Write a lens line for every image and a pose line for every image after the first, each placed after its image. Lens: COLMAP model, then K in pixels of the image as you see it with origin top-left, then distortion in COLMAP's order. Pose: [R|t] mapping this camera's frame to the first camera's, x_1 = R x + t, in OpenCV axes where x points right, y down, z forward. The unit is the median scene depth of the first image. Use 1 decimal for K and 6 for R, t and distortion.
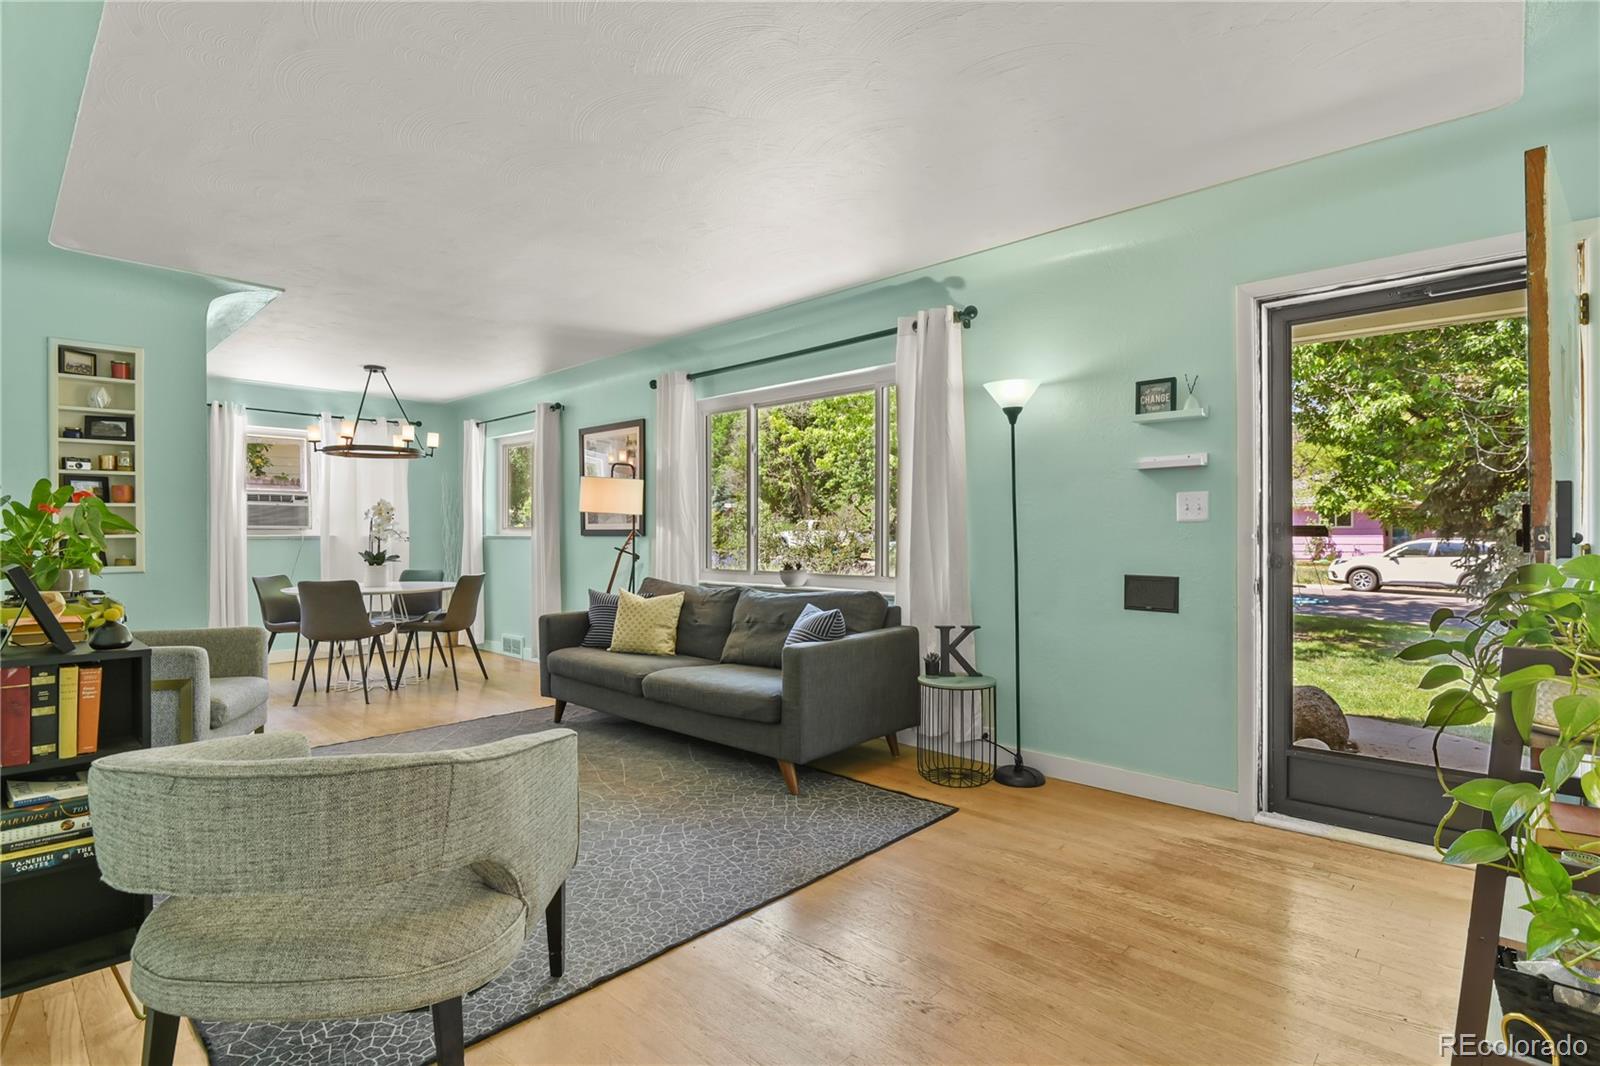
lens RADIAL K [[775.3, 0, 806.5], [0, 775.3, 536.6], [0, 0, 1]] dist [-0.006526, -0.004713]
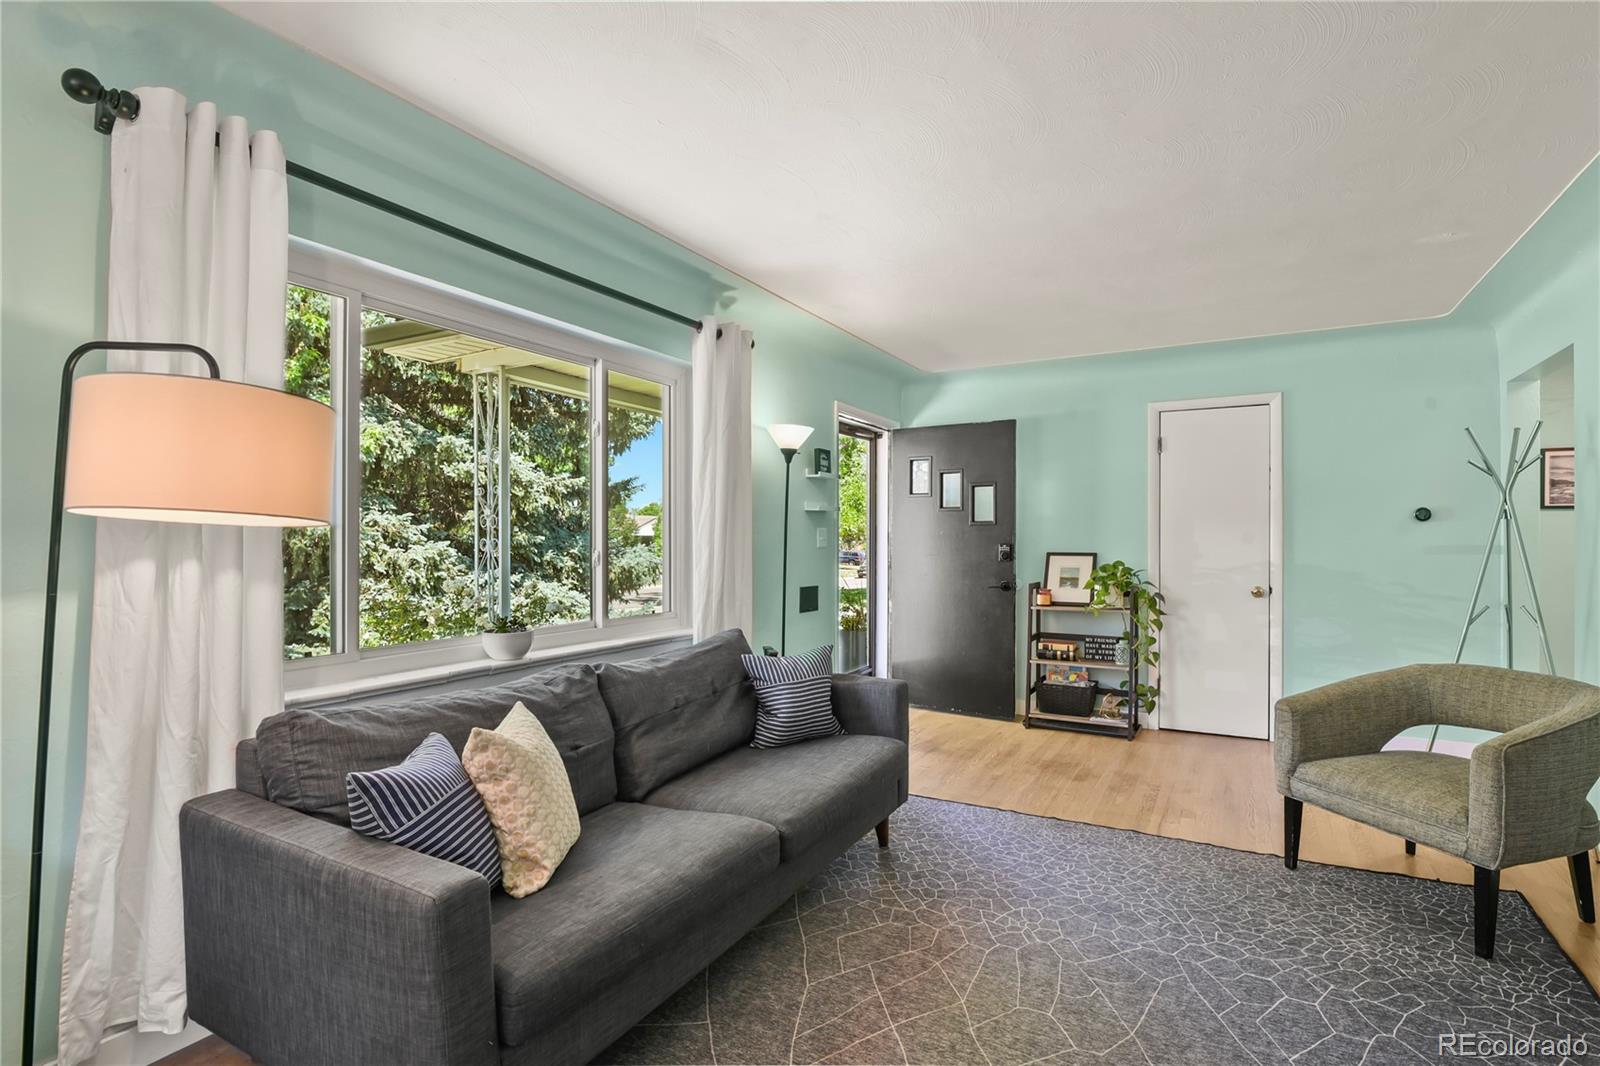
lens RADIAL K [[775.3, 0, 791.7], [0, 775.3, 535.5], [0, 0, 1]] dist [-0.006526, -0.004713]
pose [[-0.227371, 0.007336, 0.973781, -0.881678], [0.003693, 0.999971, -0.006672, -0.031378], [-0.973801, 0.002079, -0.227392, 1.298375]]
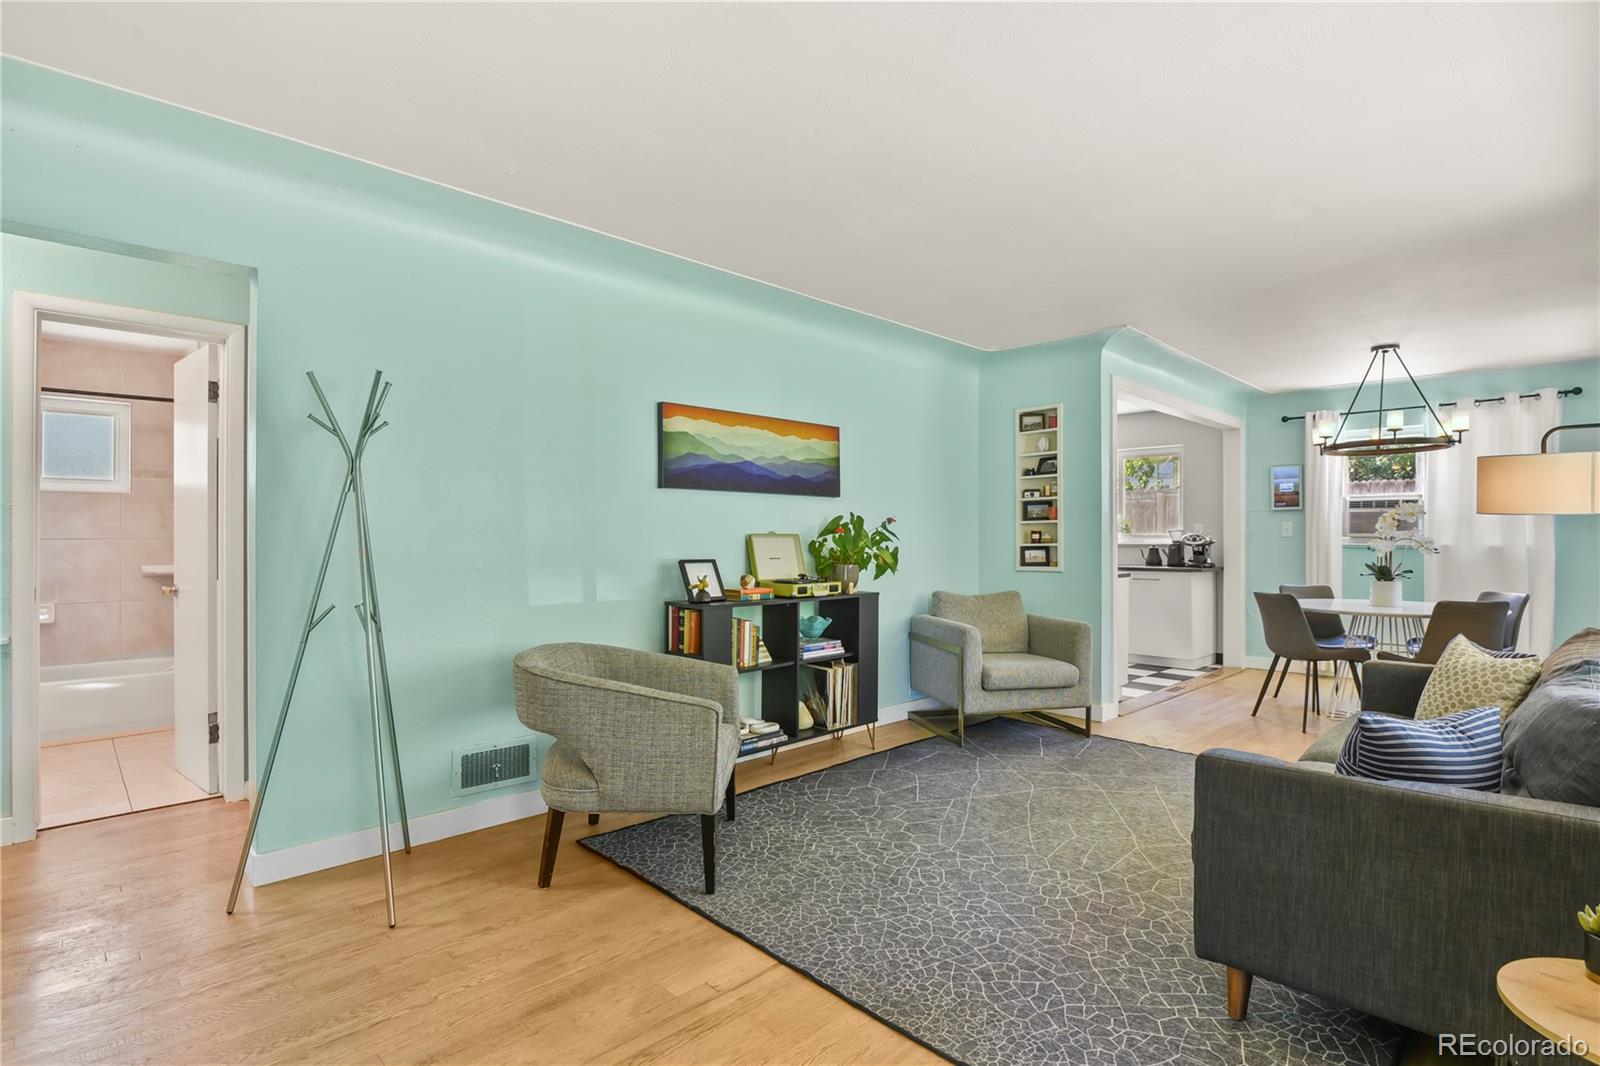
lens RADIAL K [[775.3, 0, 796.6], [0, 775.3, 539.1], [0, 0, 1]] dist [-0.006526, -0.004713]
pose [[-0.051483, 0.003721, -0.998667, 0.550568], [-0.005845, 0.999975, 0.004027, -0.014777], [0.998657, 0.006044, -0.051460, 0.697233]]
